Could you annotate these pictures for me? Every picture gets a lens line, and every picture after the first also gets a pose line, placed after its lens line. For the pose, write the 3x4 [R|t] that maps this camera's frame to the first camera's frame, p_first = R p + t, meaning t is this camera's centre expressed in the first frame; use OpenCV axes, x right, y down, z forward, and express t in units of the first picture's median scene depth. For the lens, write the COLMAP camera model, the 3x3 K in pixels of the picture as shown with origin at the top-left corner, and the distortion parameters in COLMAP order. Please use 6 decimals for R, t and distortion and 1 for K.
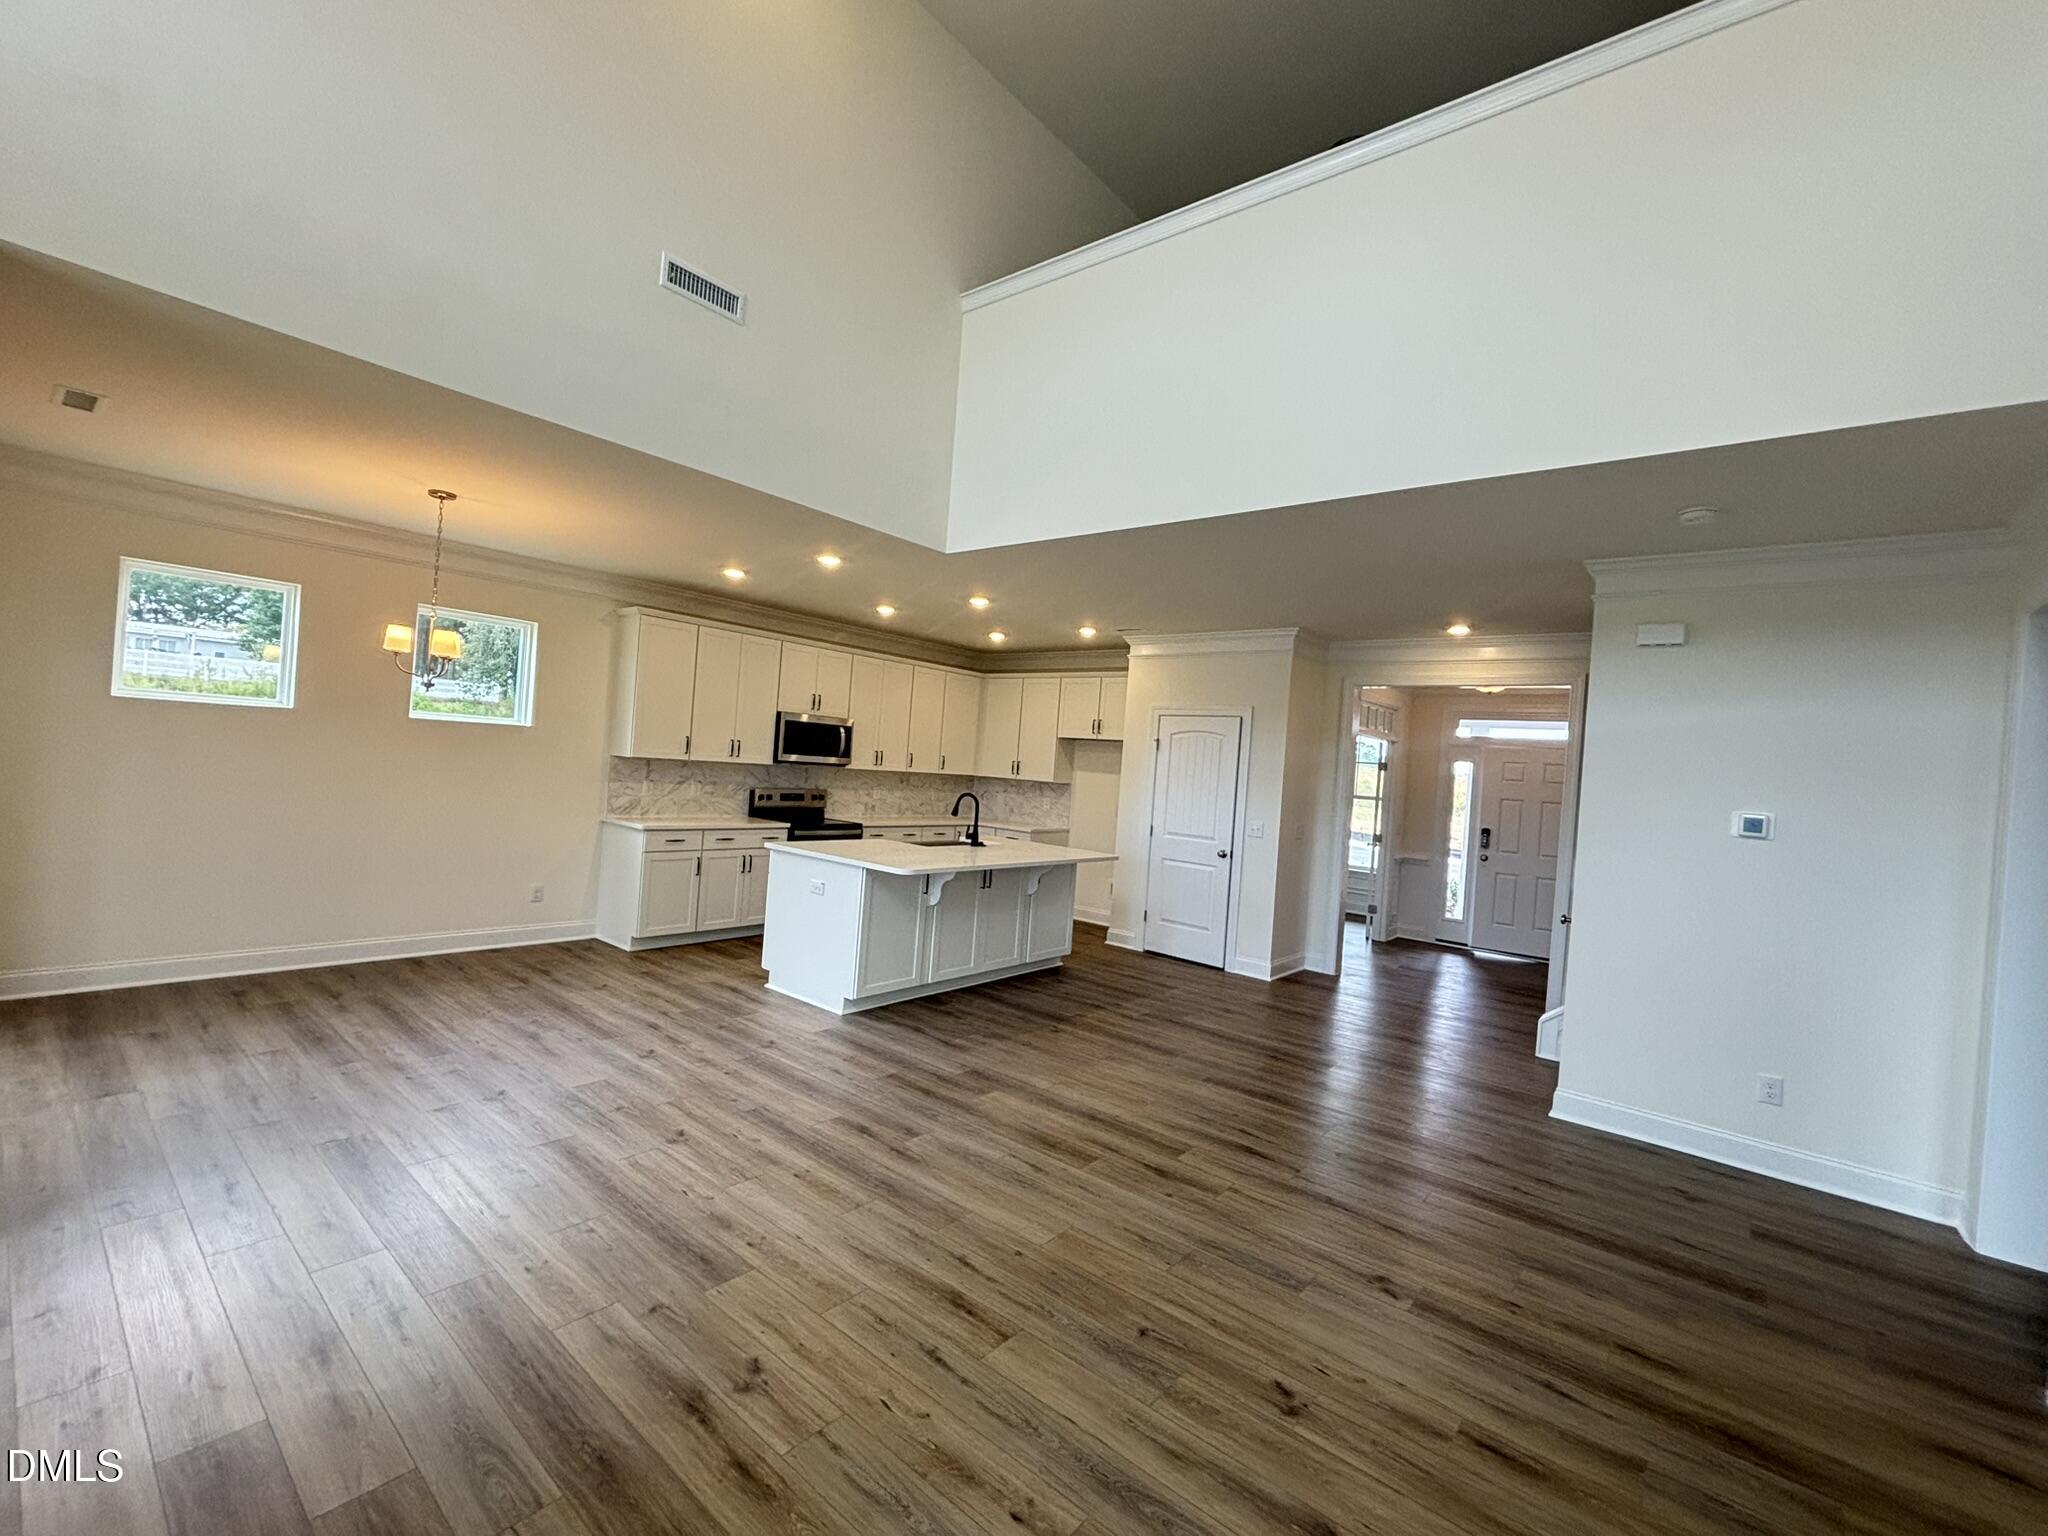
lens RADIAL K [[869.9, 0, 1024.0], [0, 869.9, 768.0], [0, 0, 1]] dist [0.003543, -0.000206]
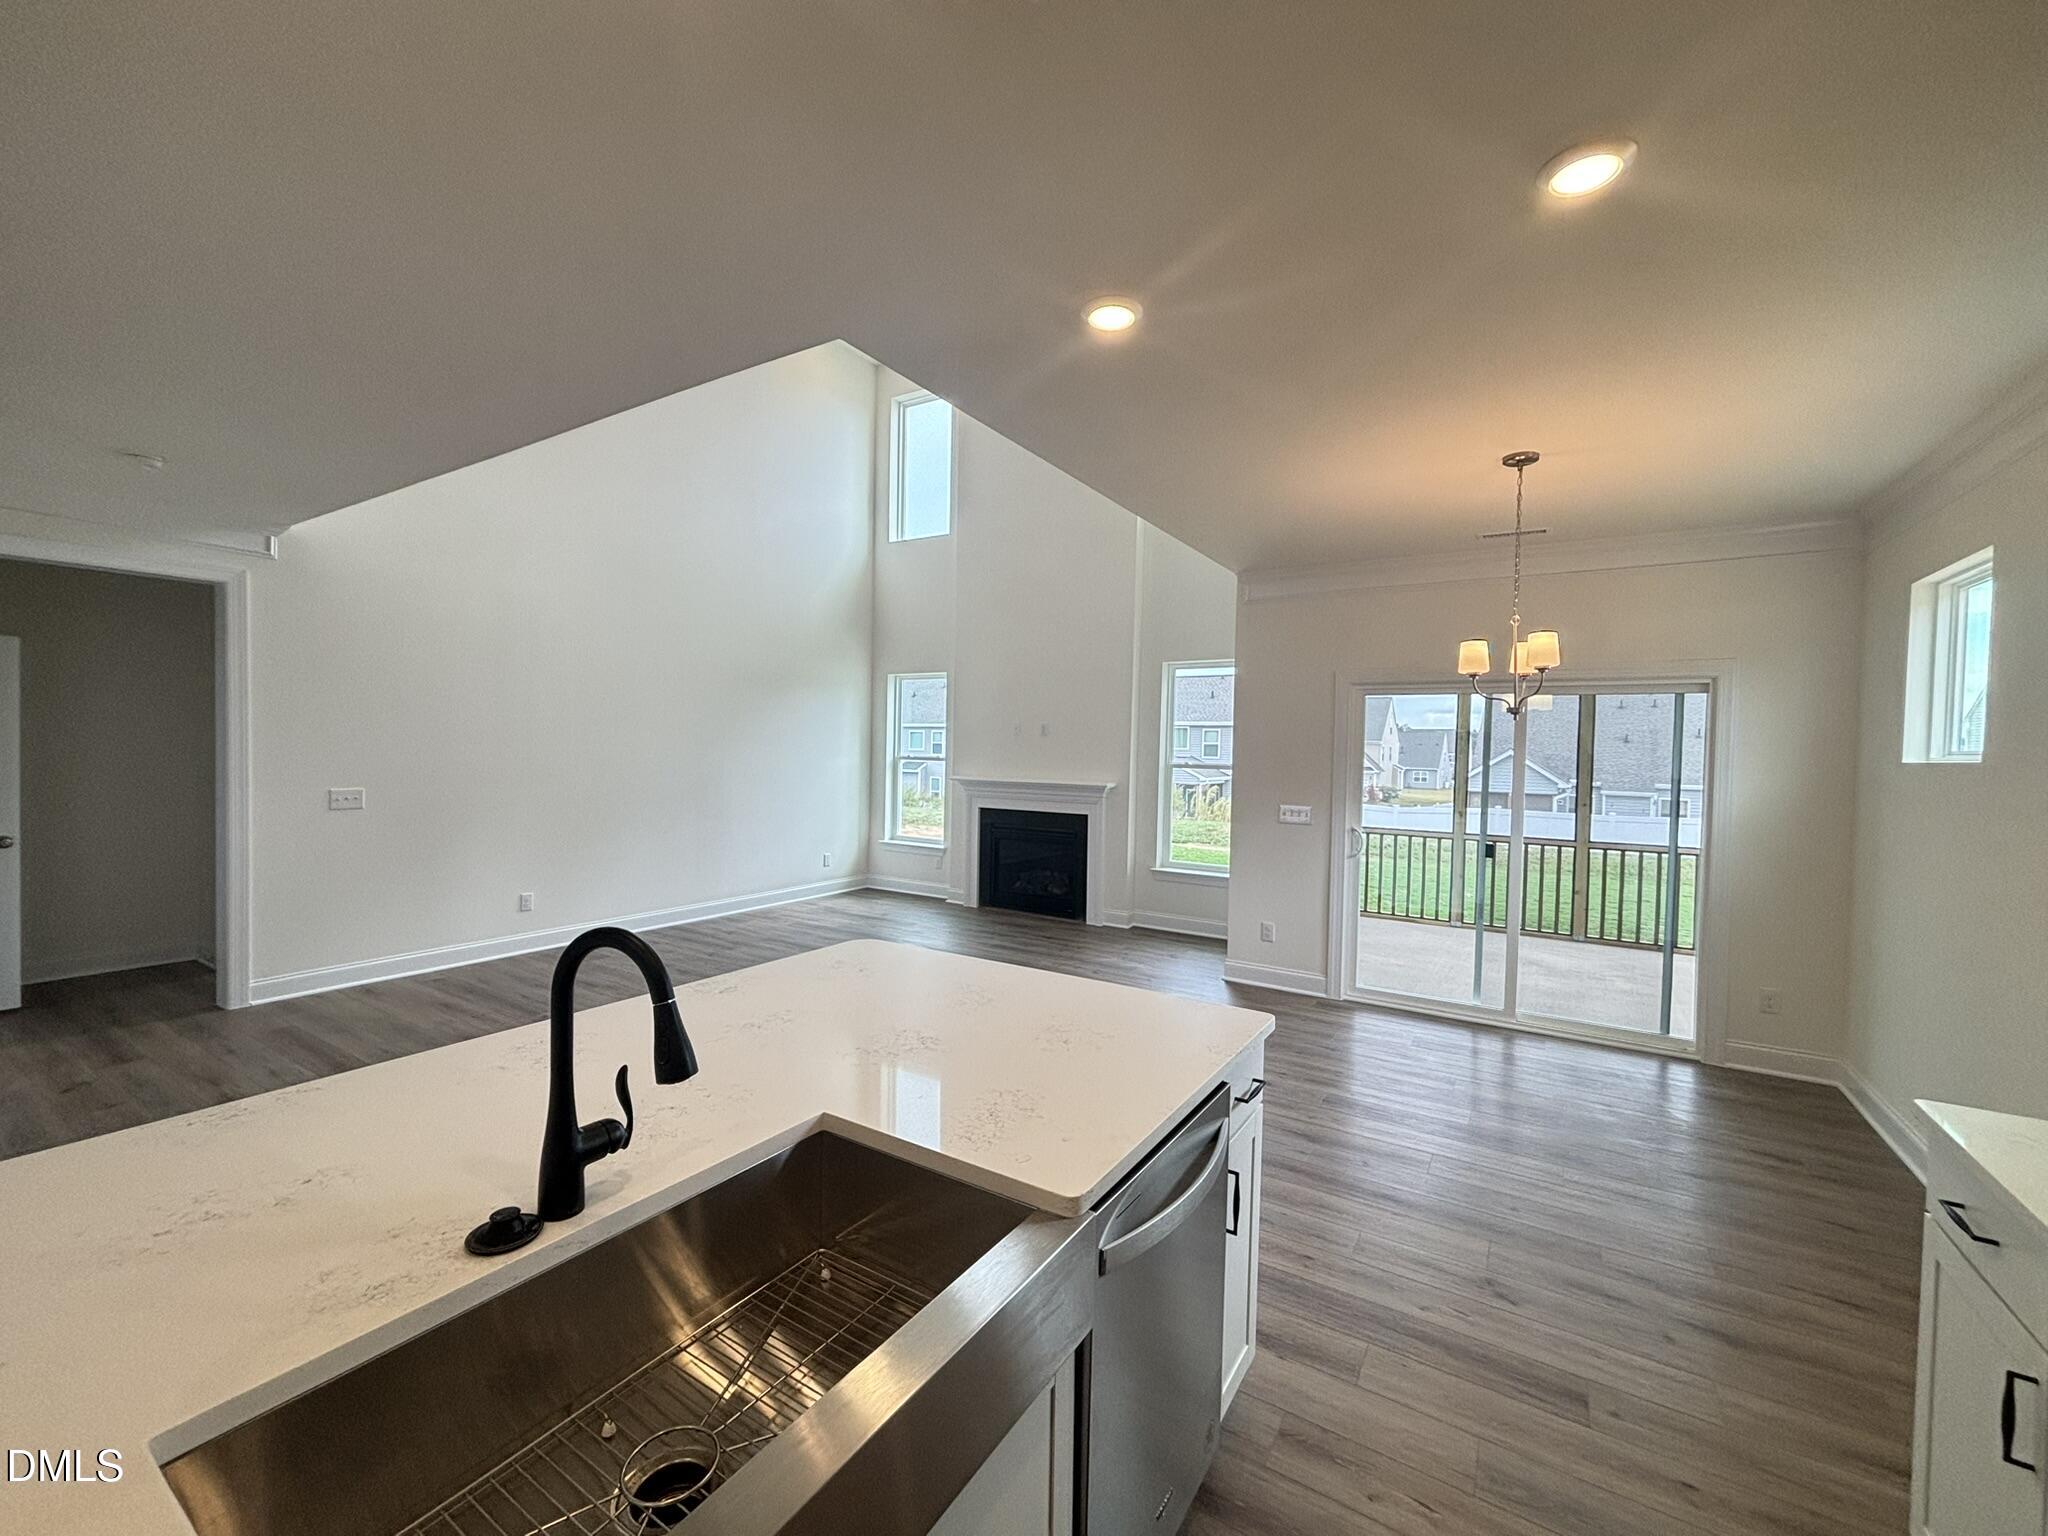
lens RADIAL K [[823.3, 0, 1021.0], [0, 823.3, 766.6], [0, 0, 1]] dist [0.001353, -0.000139]
pose [[-0.988006, -0.090227, -0.125310, -0.143259], [-0.093315, 0.995456, 0.018979, -0.017278], [0.123028, 0.030444, -0.991936, 1.386704]]
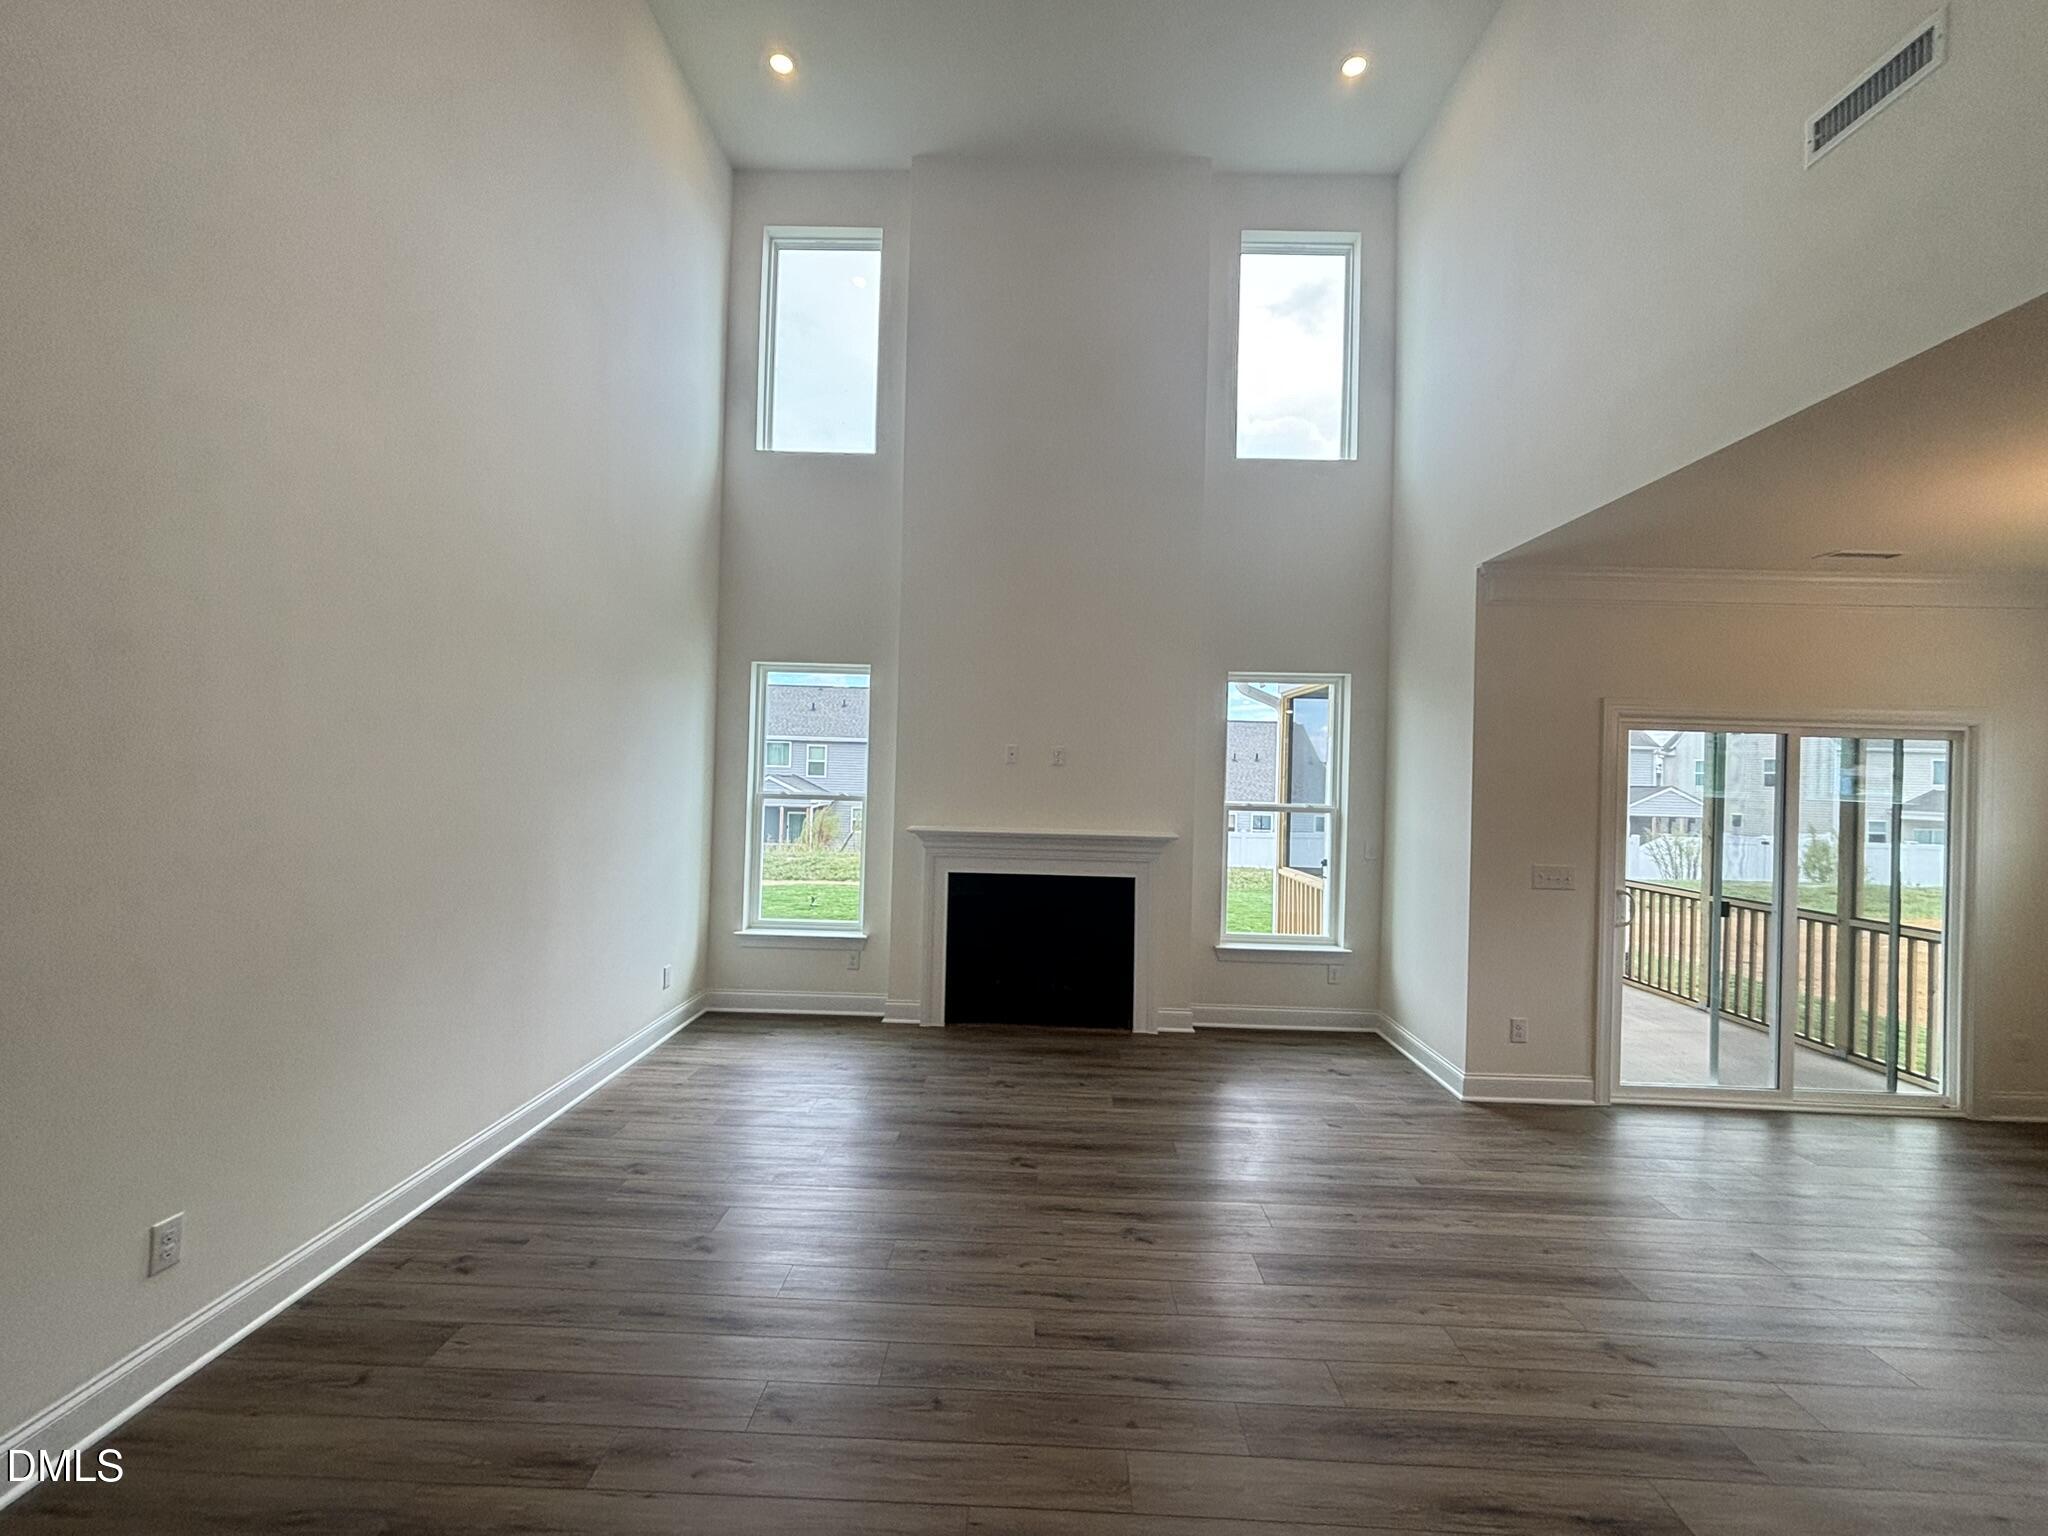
lens RADIAL K [[869.9, 0, 1024.0], [0, 869.9, 768.0], [0, 0, 1]] dist [0.003543, -0.000206]
pose [[-0.778710, -0.098300, -0.619636, 0.311227], [-0.087058, 0.995025, -0.048445, 0.008462], [0.621315, 0.016220, -0.783393, 0.784665]]
